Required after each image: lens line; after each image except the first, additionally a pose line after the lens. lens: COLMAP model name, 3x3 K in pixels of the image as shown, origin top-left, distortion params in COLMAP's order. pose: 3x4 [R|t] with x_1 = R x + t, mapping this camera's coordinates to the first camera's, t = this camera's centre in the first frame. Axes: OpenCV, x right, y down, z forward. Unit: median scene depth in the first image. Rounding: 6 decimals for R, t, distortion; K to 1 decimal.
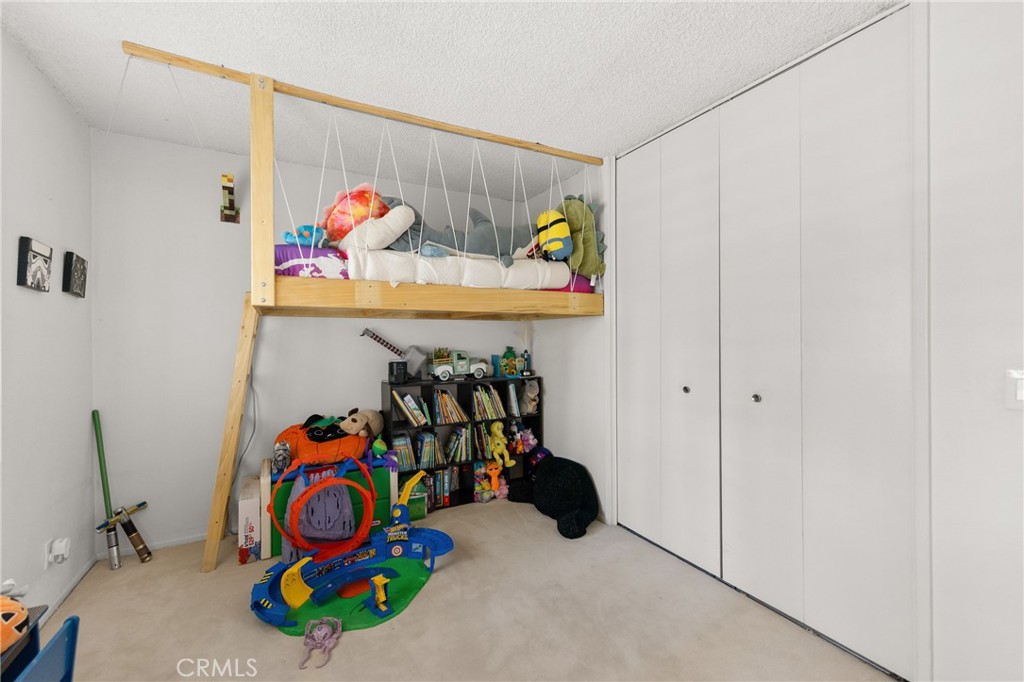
lens RADIAL K [[417.2, 0, 511.9], [0, 417.2, 335.6], [0, 0, 1]] dist [0.004545, 0.000190]
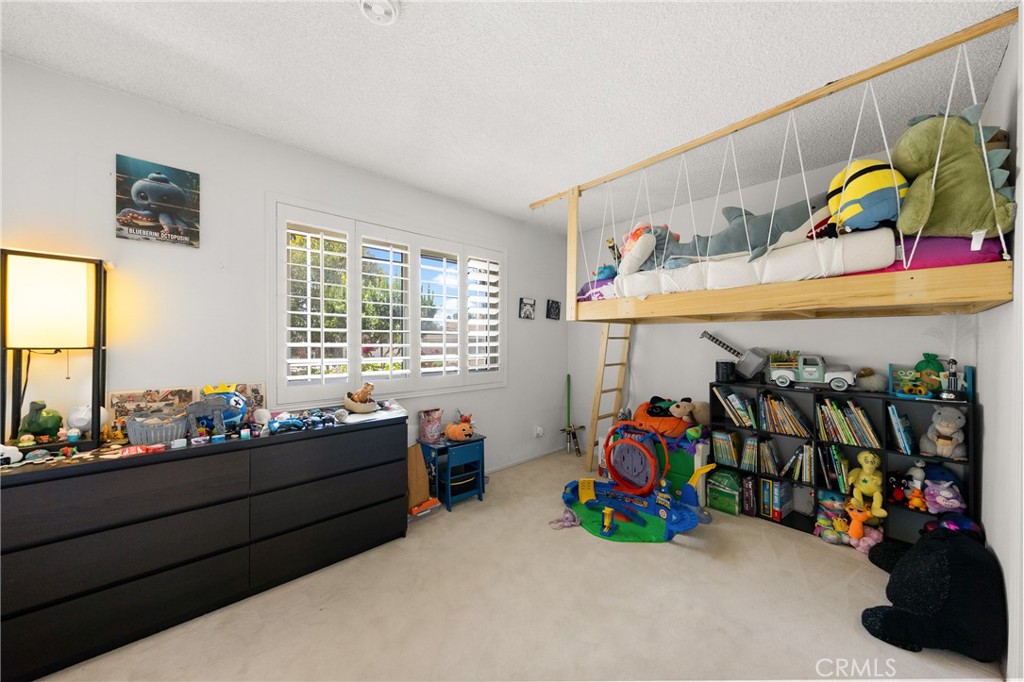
lens RADIAL K [[350.4, 0, 509.8], [0, 350.4, 341.3], [0, 0, 1]] dist [-0.001292, -0.000122]
pose [[0.239993, 0.010532, -0.970717, 0.472303], [0.002581, 0.999931, 0.011487, -0.001764], [0.970771, -0.005262, 0.239949, 0.250207]]
